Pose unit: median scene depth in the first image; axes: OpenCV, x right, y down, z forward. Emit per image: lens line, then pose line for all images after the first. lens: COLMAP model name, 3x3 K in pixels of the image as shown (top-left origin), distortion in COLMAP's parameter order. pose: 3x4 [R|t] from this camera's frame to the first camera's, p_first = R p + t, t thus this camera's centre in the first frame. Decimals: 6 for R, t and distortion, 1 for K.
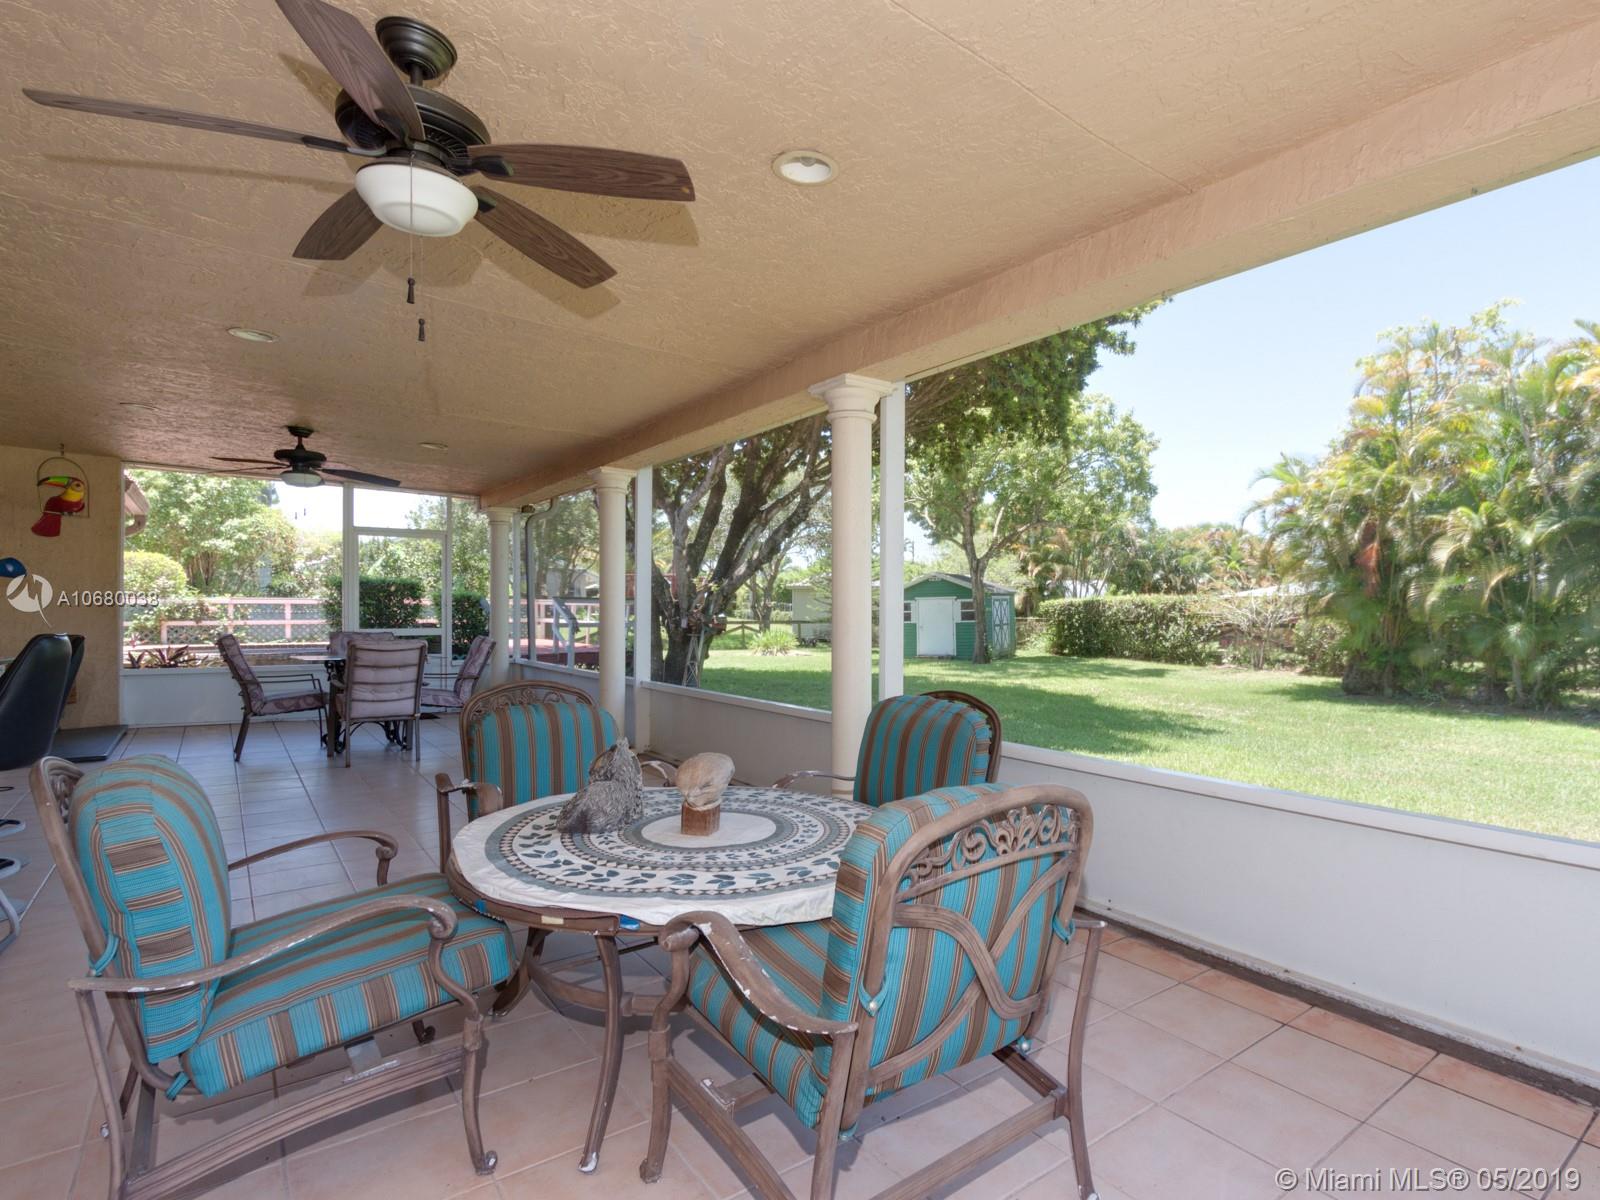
lens RADIAL K [[850.7, 0, 803.6], [0, 850.7, 608.1], [0, 0, 1]] dist [0.000466, -0.001098]
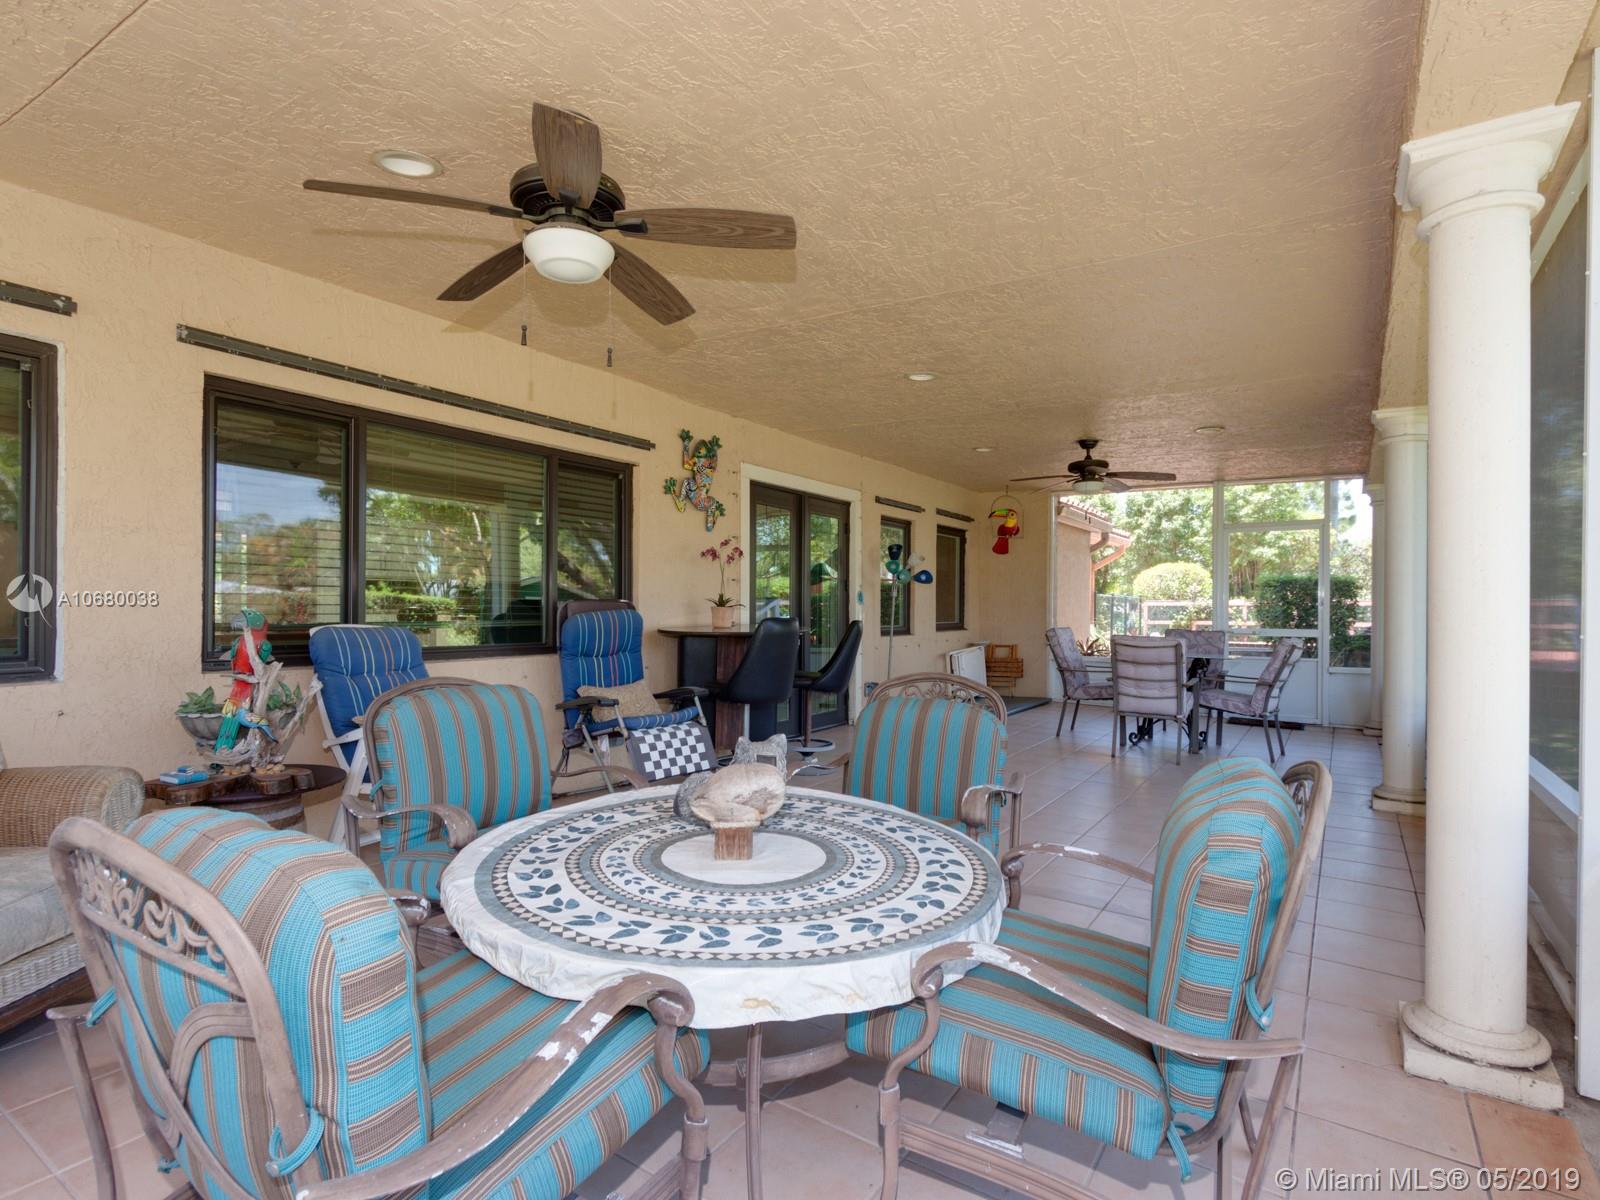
lens RADIAL K [[793.0, 0, 802.1], [0, 793.0, 607.5], [0, 0, 1]] dist [0.001450, -0.000630]
pose [[0.343717, -0.001029, -0.939073, 0.608426], [-0.005528, 0.999980, -0.003119, 0.022663], [0.939057, 0.006263, 0.343704, 0.768556]]
